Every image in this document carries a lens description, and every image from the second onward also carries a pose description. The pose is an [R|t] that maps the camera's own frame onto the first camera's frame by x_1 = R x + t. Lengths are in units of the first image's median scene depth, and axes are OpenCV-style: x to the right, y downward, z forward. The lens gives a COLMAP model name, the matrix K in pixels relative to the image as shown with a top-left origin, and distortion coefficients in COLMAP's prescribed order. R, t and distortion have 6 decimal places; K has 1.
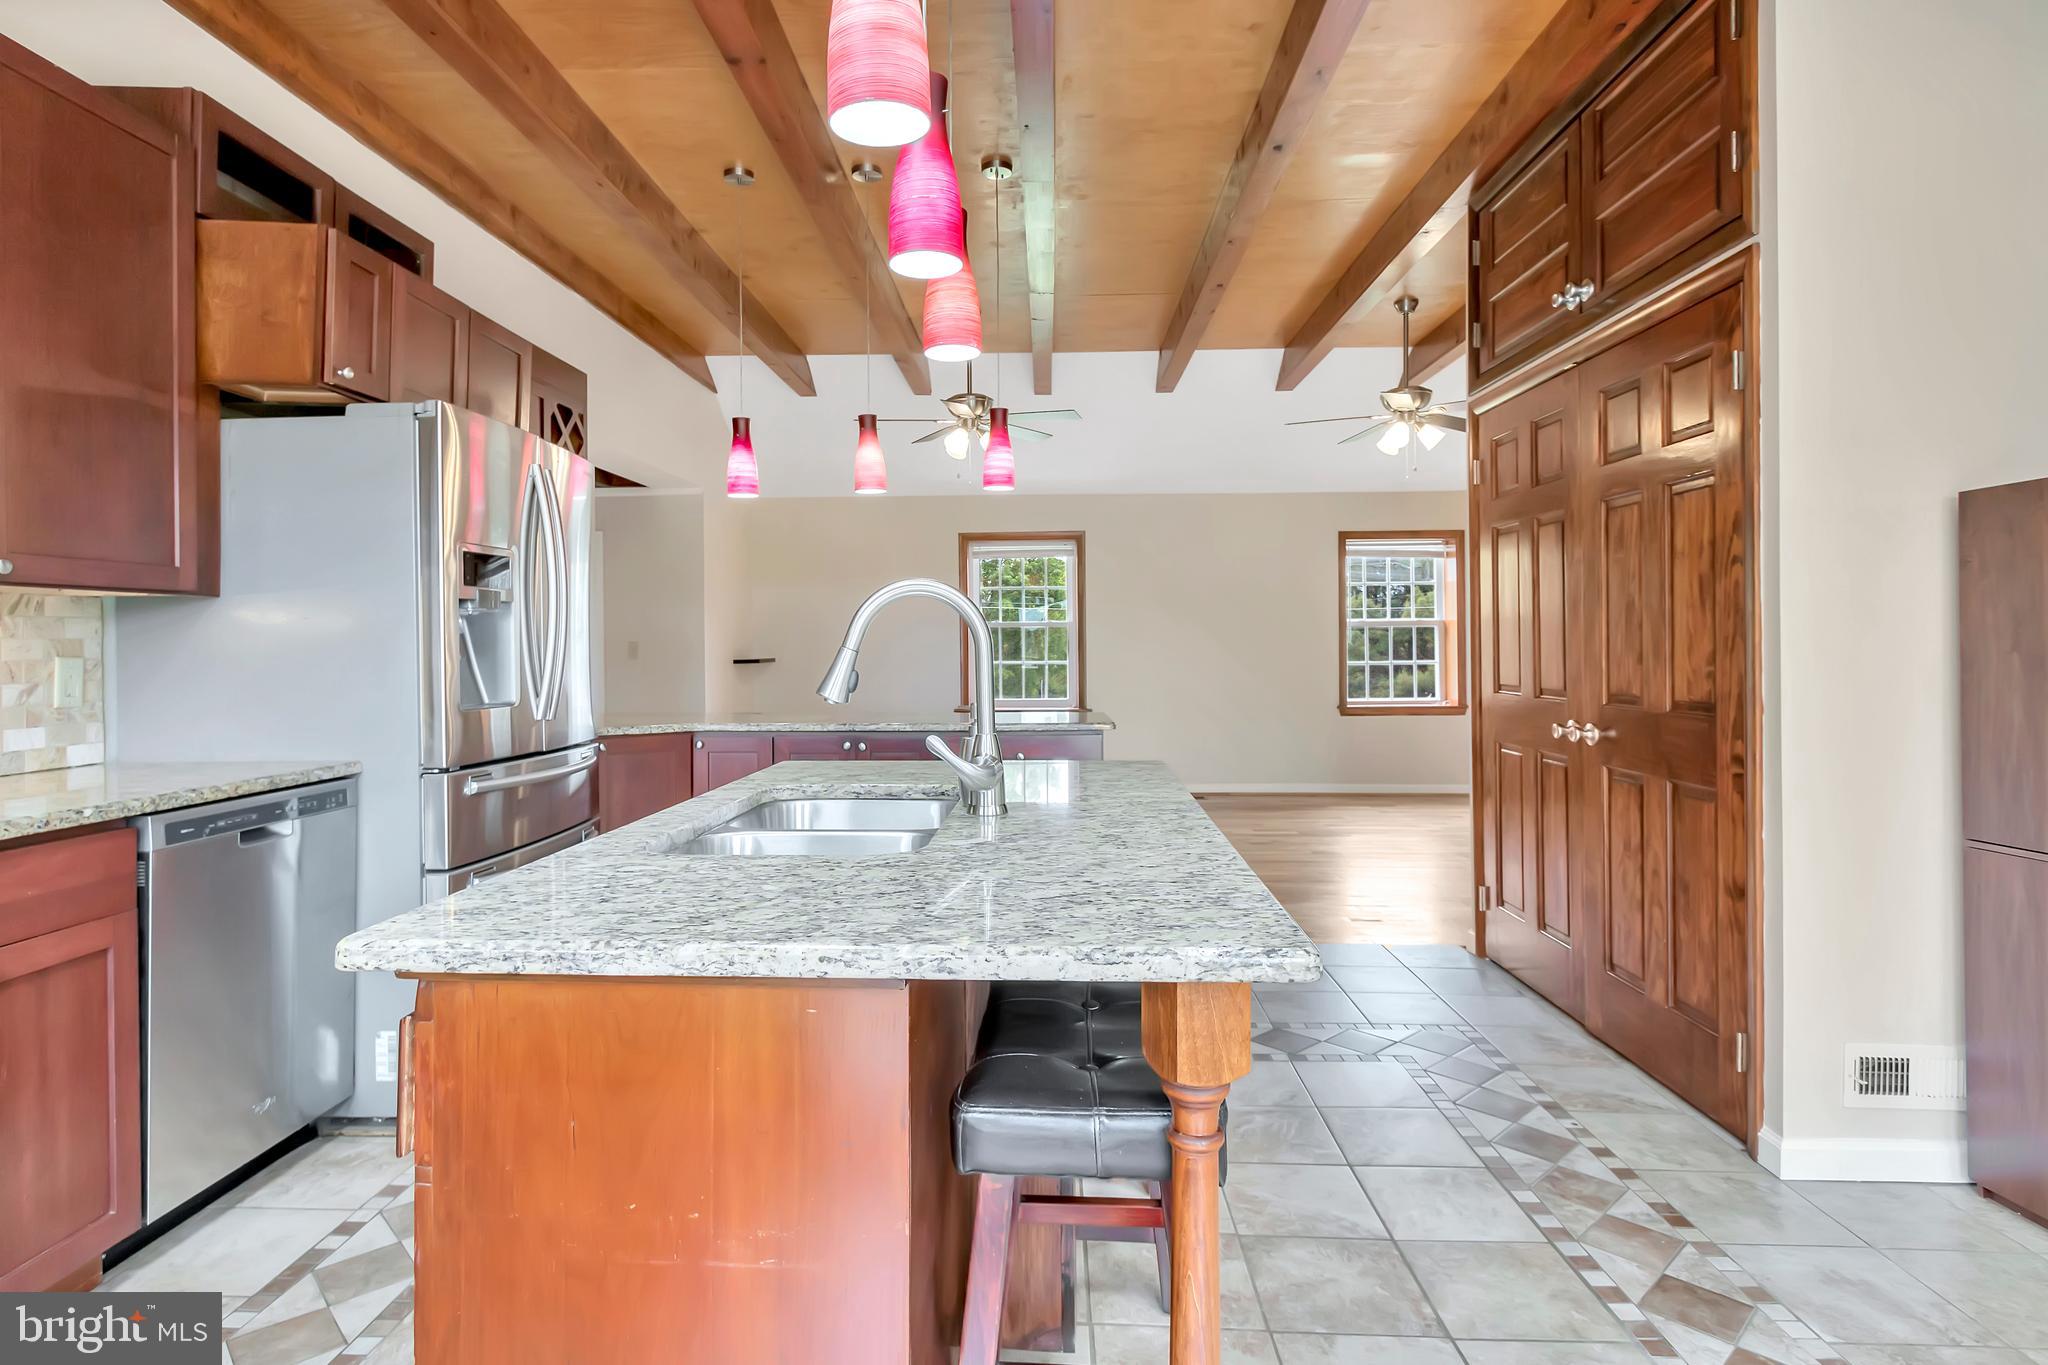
lens RADIAL K [[1096.3, 0, 997.1], [0, 1096.3, 637.4], [0, 0, 1]] dist [0.003414, 0.000073]
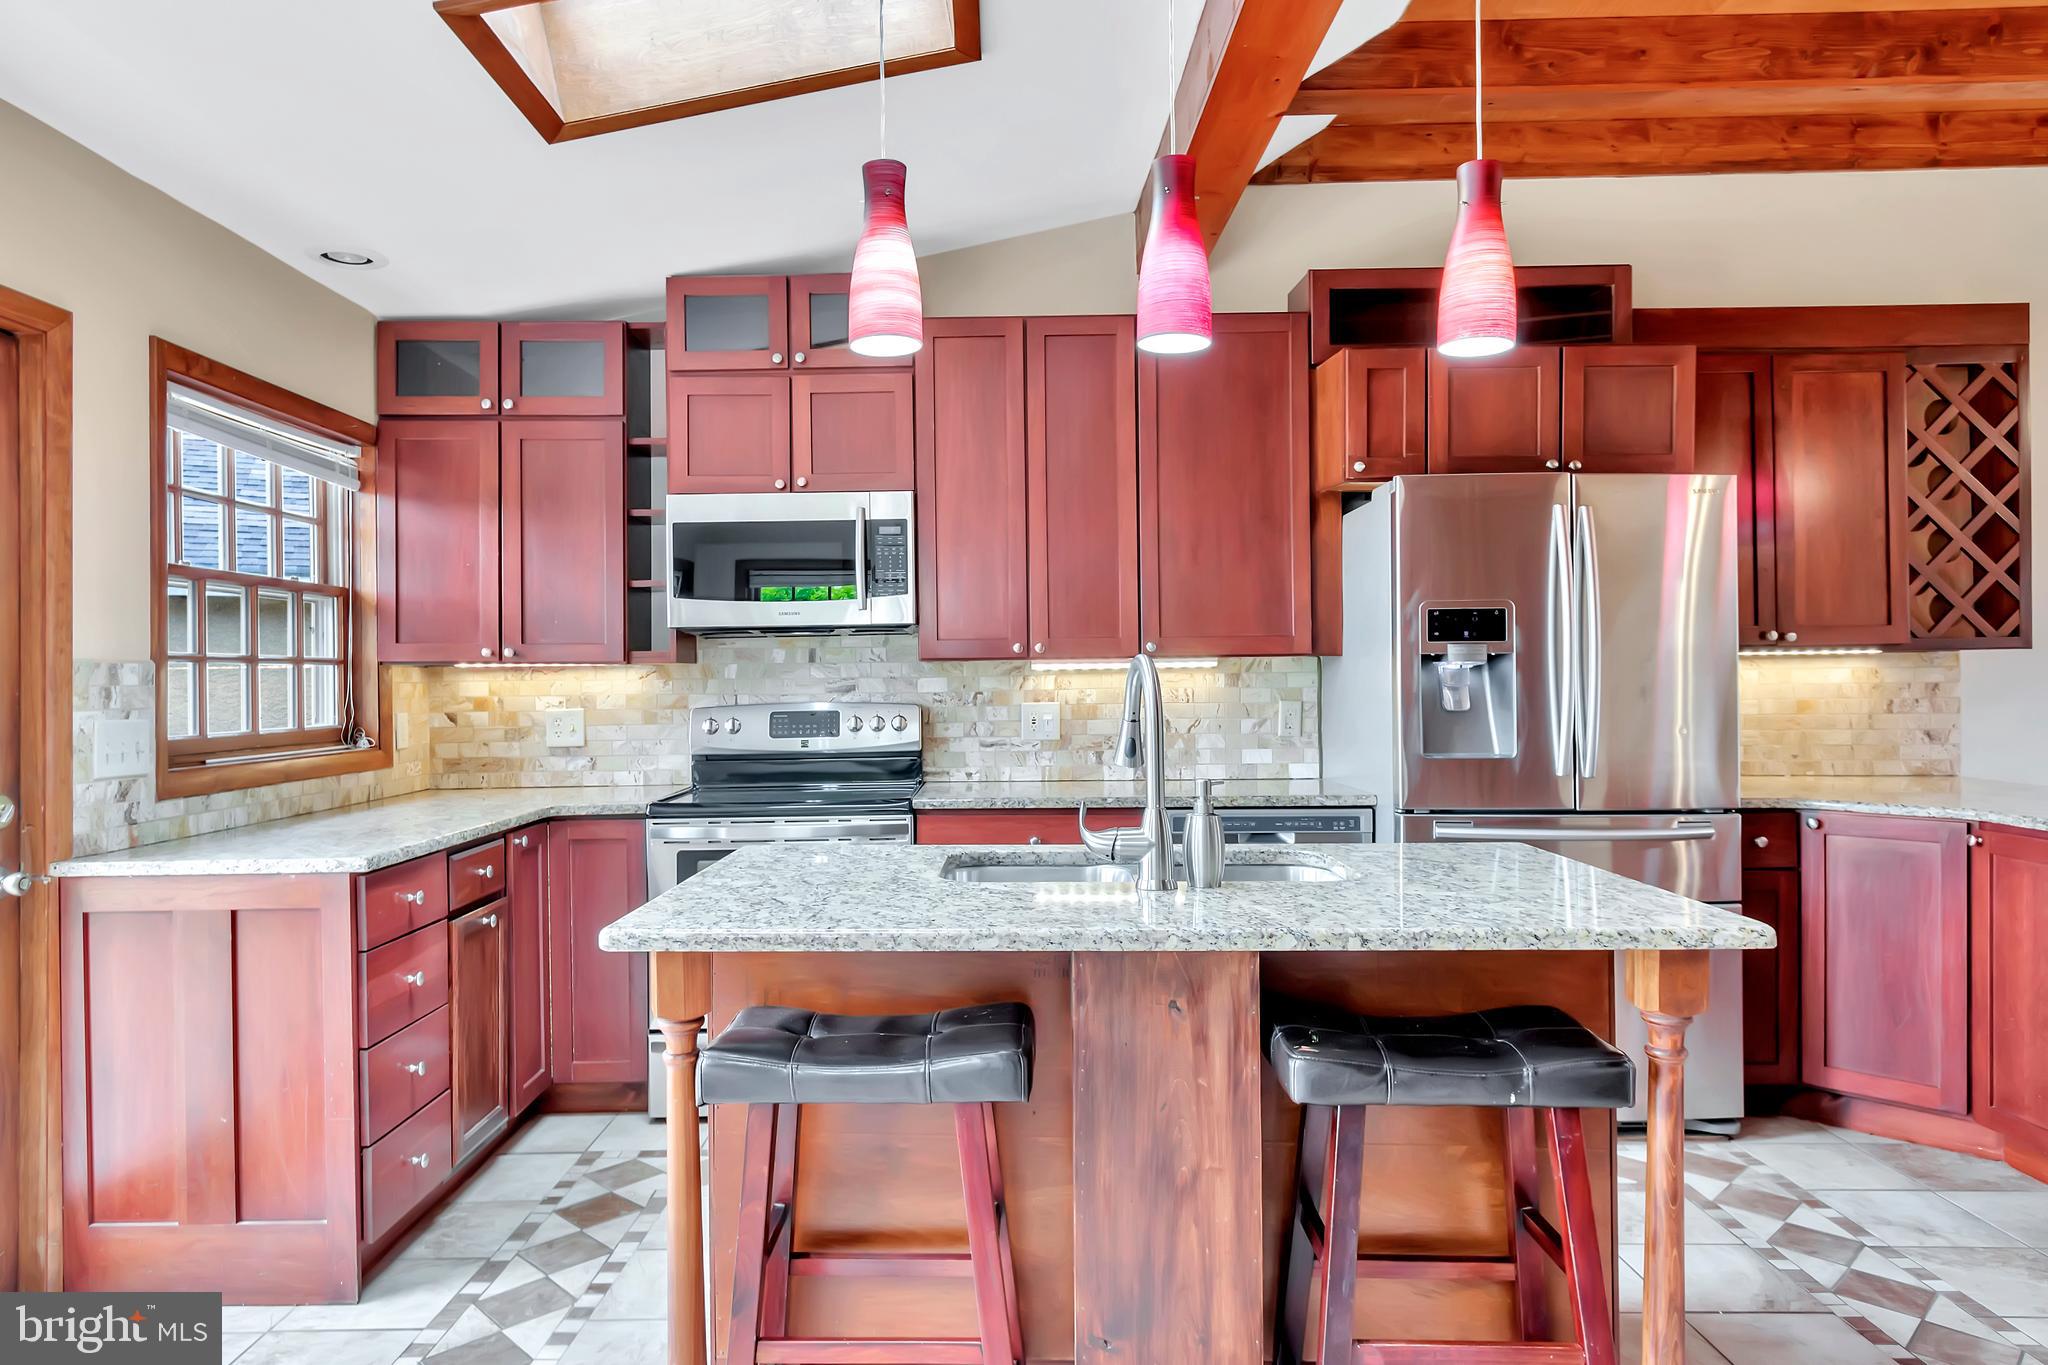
lens RADIAL K [[1286.9, 0, 1014.3], [0, 1286.9, 680.8], [0, 0, 1]] dist [0.005611, 0.003316]
pose [[0.051631, 0.008362, -0.998631, 0.723195], [0.015591, 0.999836, 0.009178, -0.026009], [0.998545, -0.016043, 0.051492, 0.517533]]
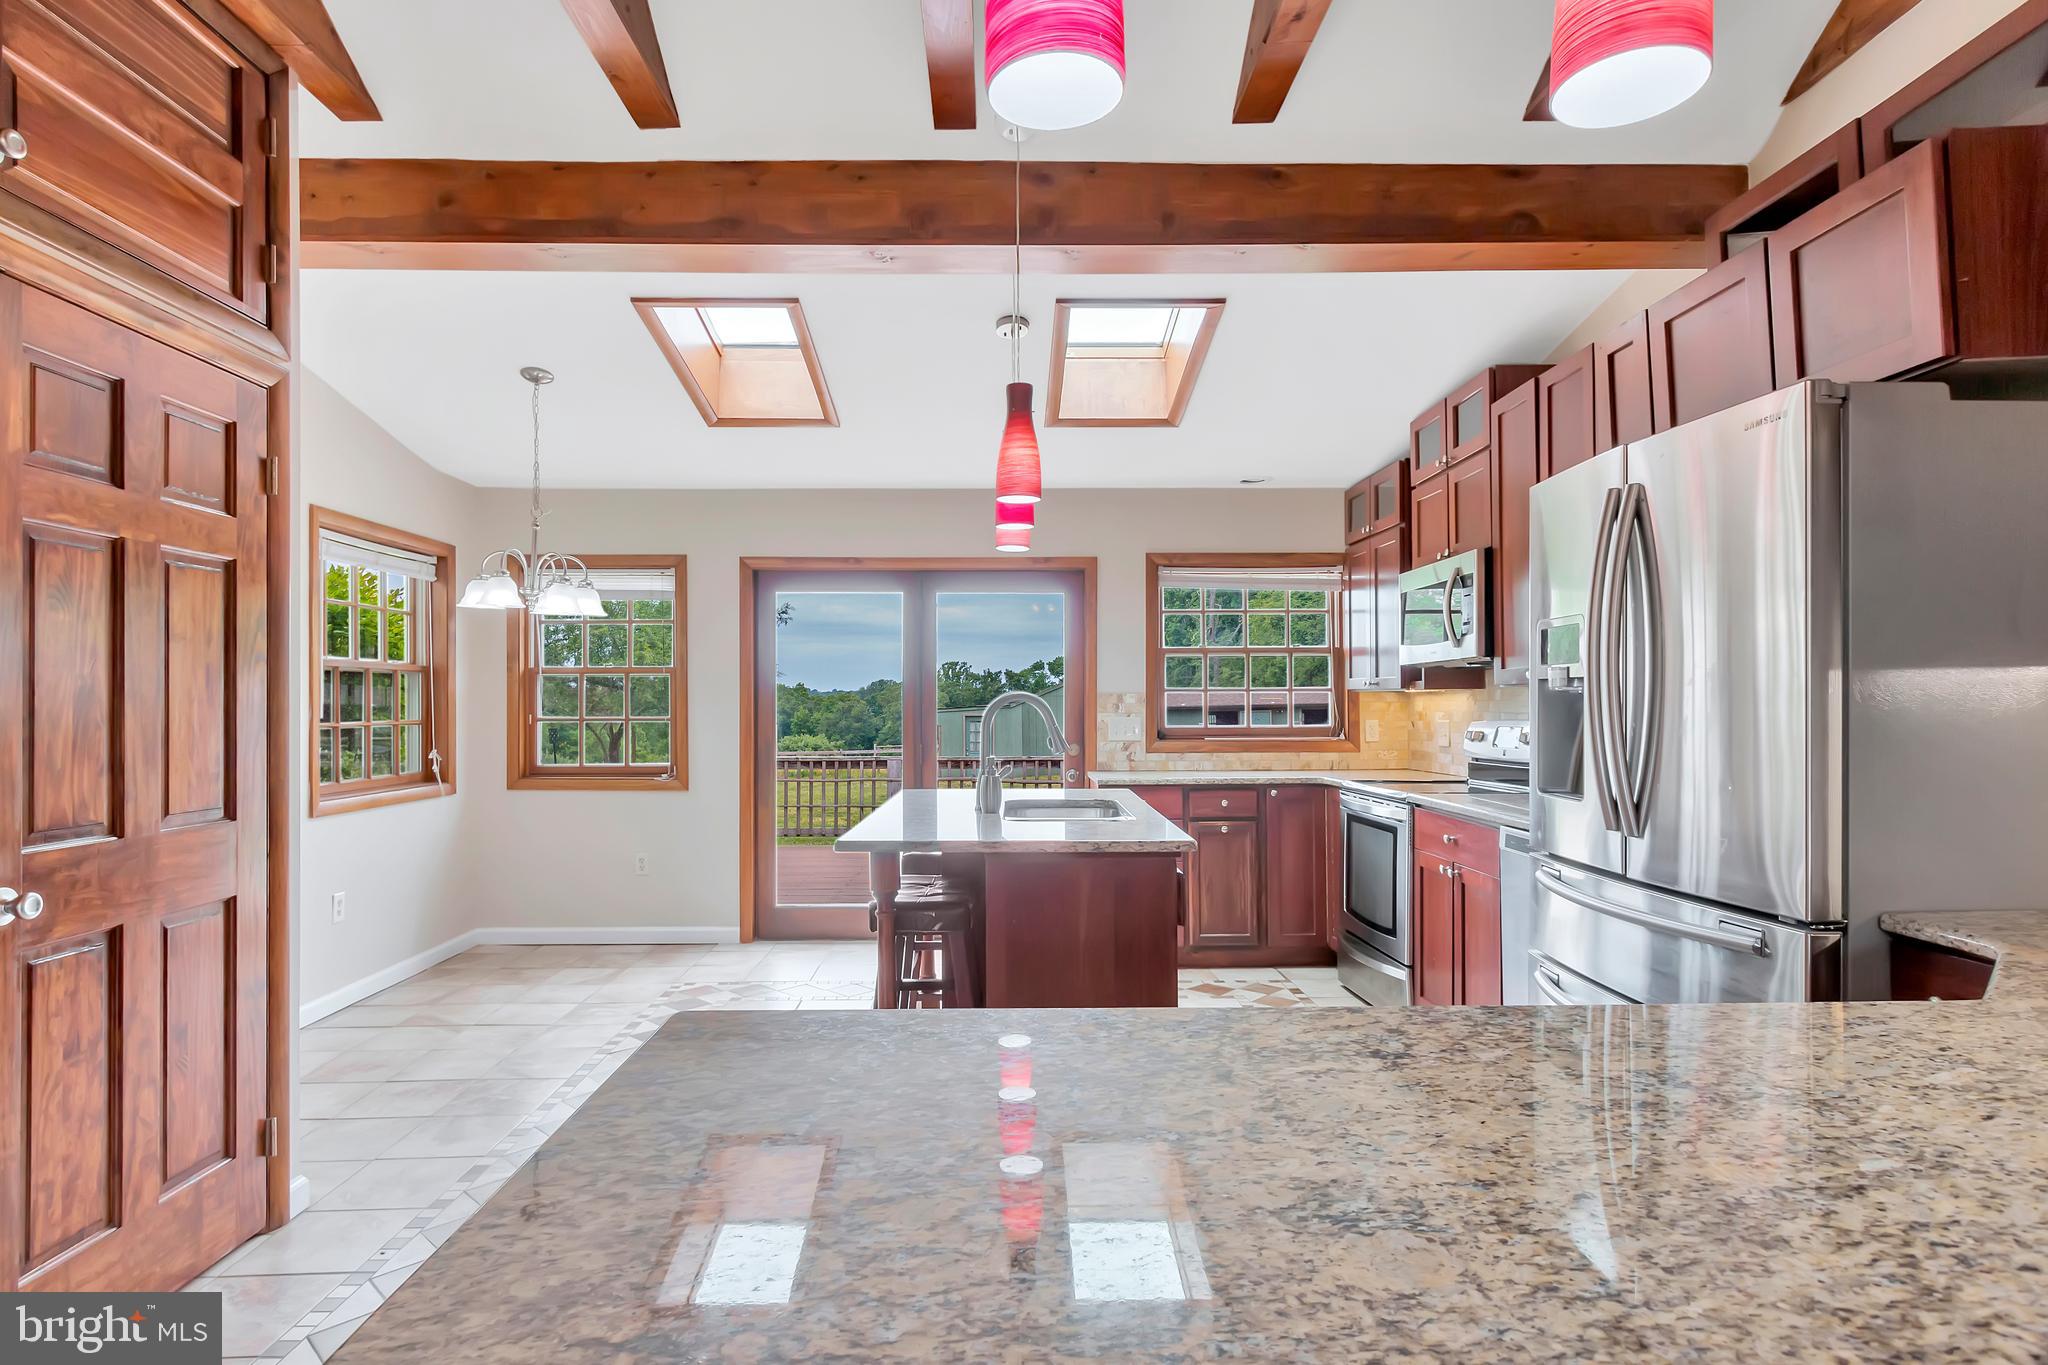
lens RADIAL K [[1078.6, 0, 994.4], [0, 1078.6, 702.6], [0, 0, 1]] dist [-0.002586, -0.000593]
pose [[-0.998785, 0.010410, -0.048173, 0.041804], [0.010805, 0.999910, -0.007942, -0.011502], [0.048086, -0.008453, -0.998807, 1.868906]]
